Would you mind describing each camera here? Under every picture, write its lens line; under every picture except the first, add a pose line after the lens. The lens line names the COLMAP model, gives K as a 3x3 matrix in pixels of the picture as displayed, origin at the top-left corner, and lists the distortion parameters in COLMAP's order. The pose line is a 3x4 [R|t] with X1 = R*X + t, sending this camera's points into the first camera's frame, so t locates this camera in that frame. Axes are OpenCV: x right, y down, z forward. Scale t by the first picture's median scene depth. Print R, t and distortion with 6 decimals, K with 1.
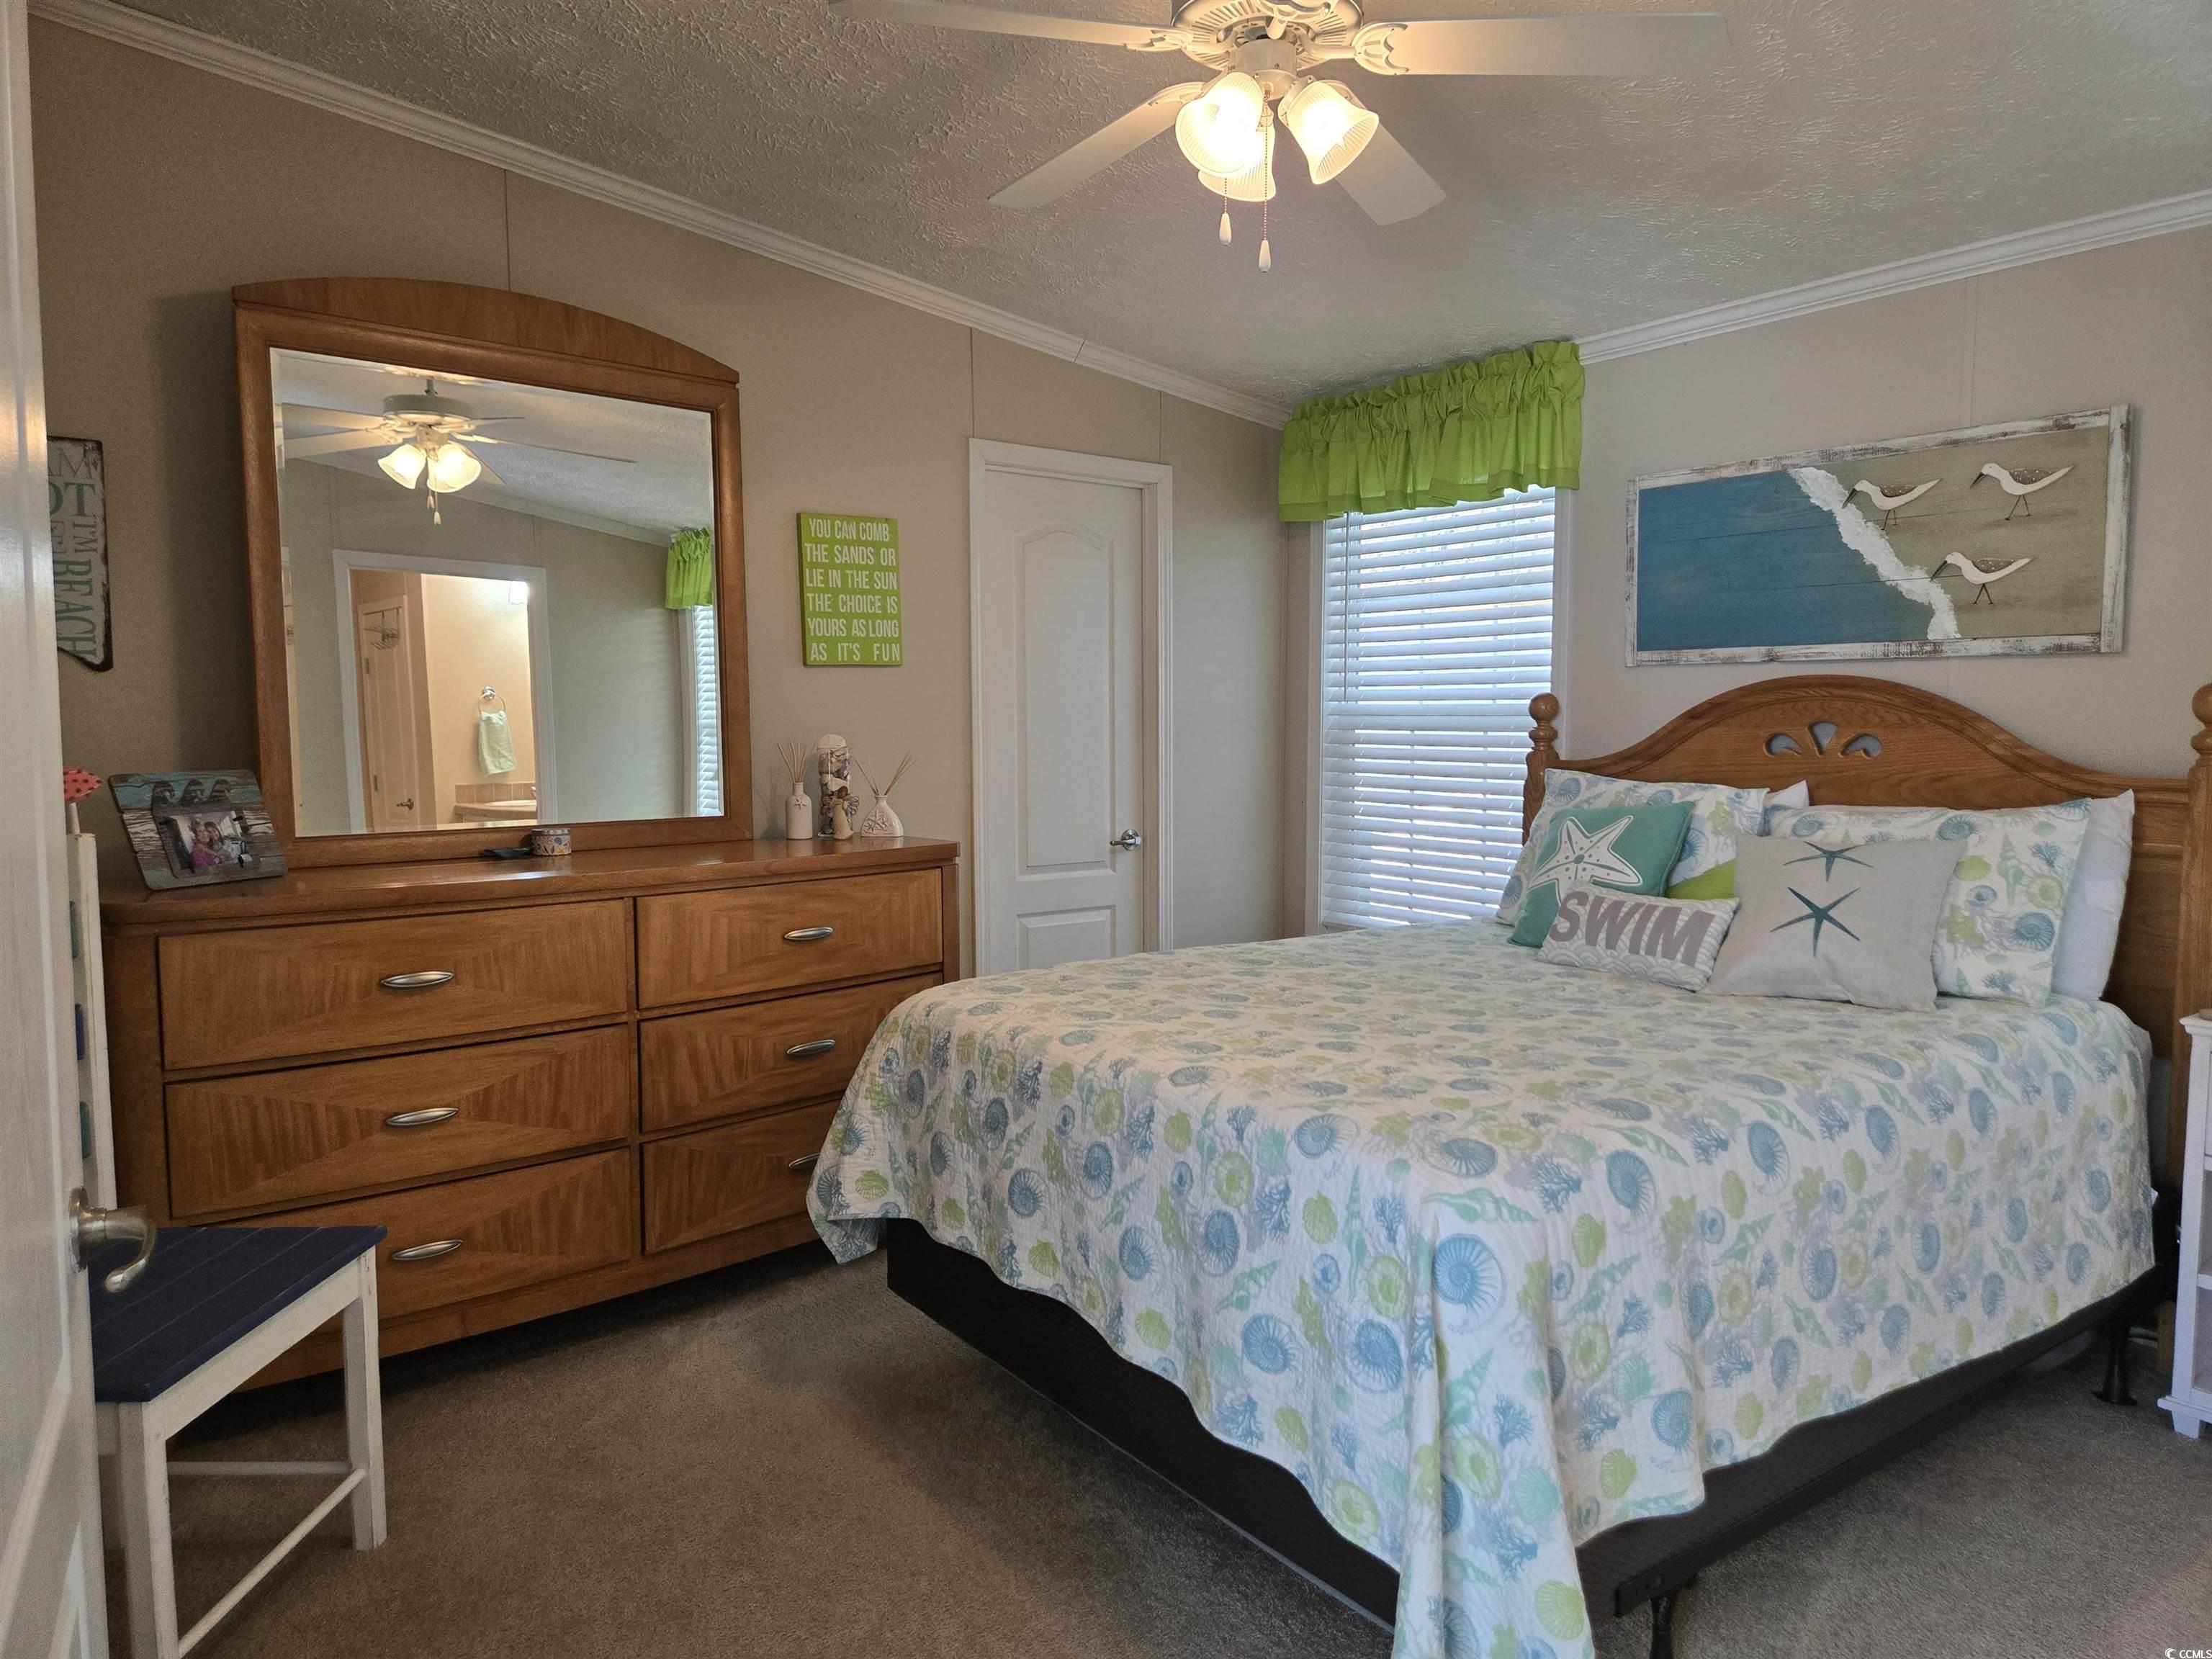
lens RADIAL K [[1474.4, 0, 1128.3], [0, 1474.4, 834.5], [0, 0, 1]] dist [0.068576, -0.059858]
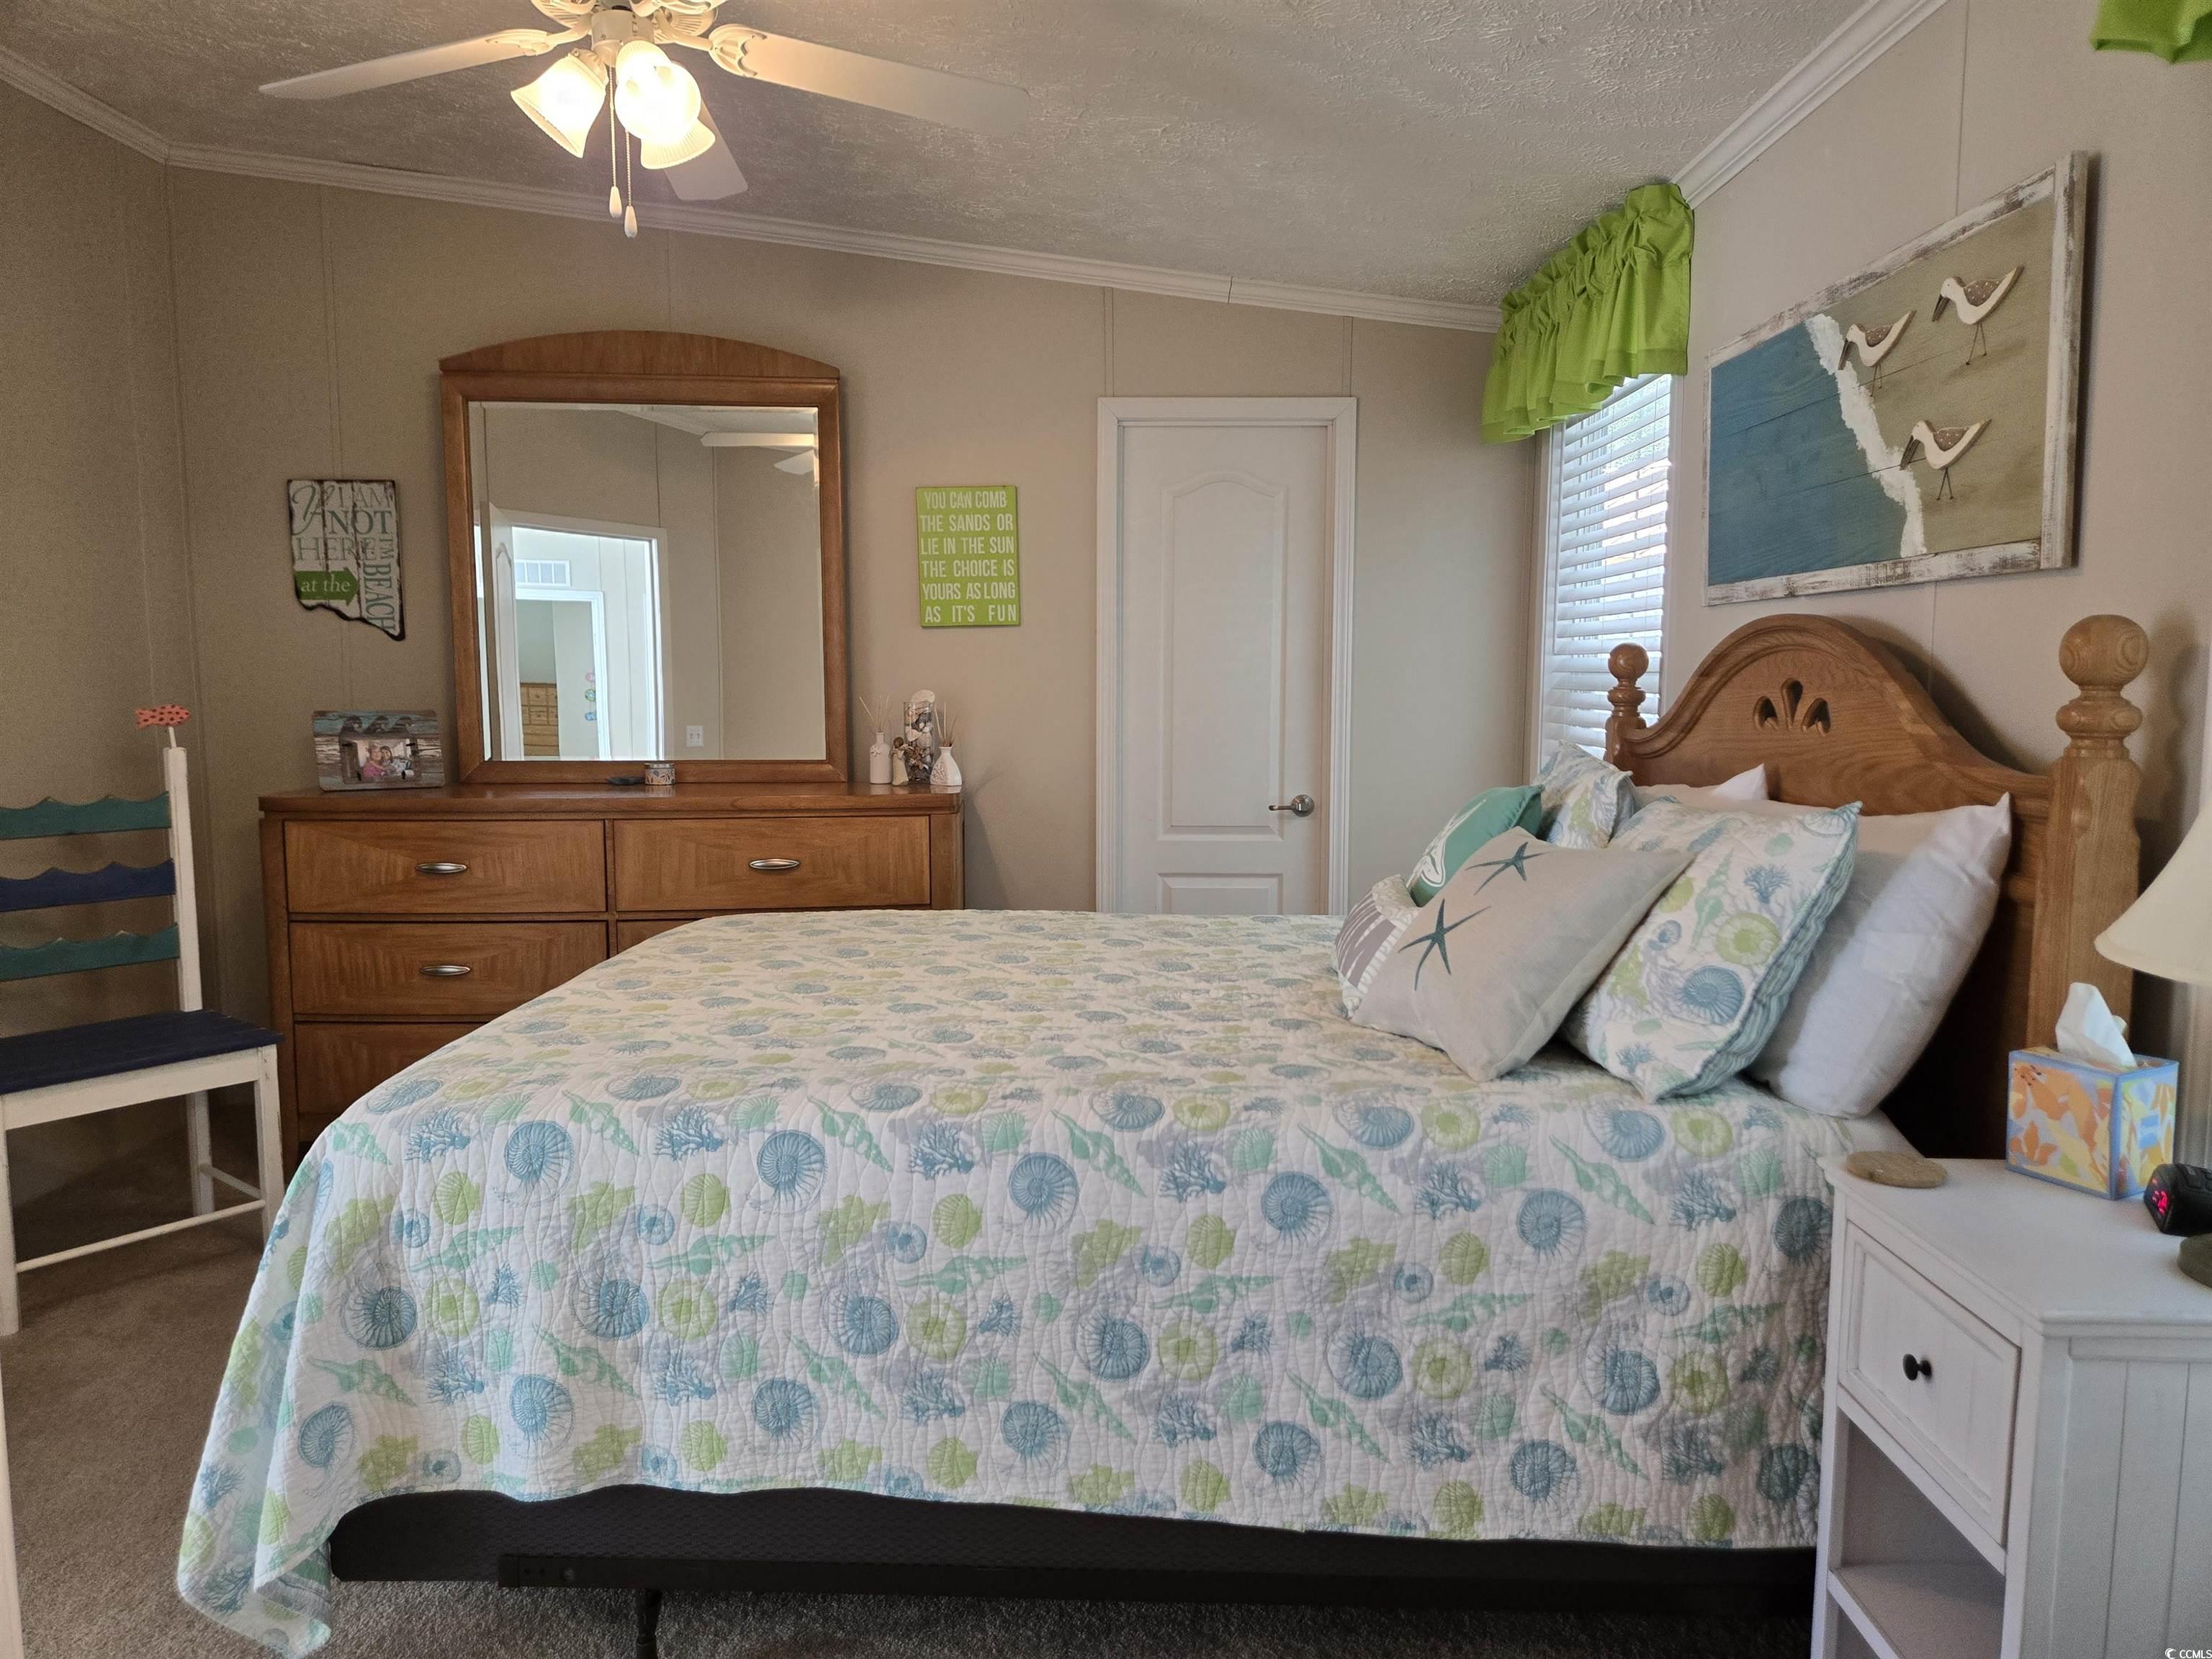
lens RADIAL K [[1474.4, 0, 1111.4], [0, 1474.4, 827.7], [0, 0, 1]] dist [0.068576, -0.059858]
pose [[0.784994, 0.065050, -0.616079, 0.702852], [-0.051116, 0.997882, 0.040233, -0.020427], [0.617392, -0.000091, 0.786656, 0.272316]]
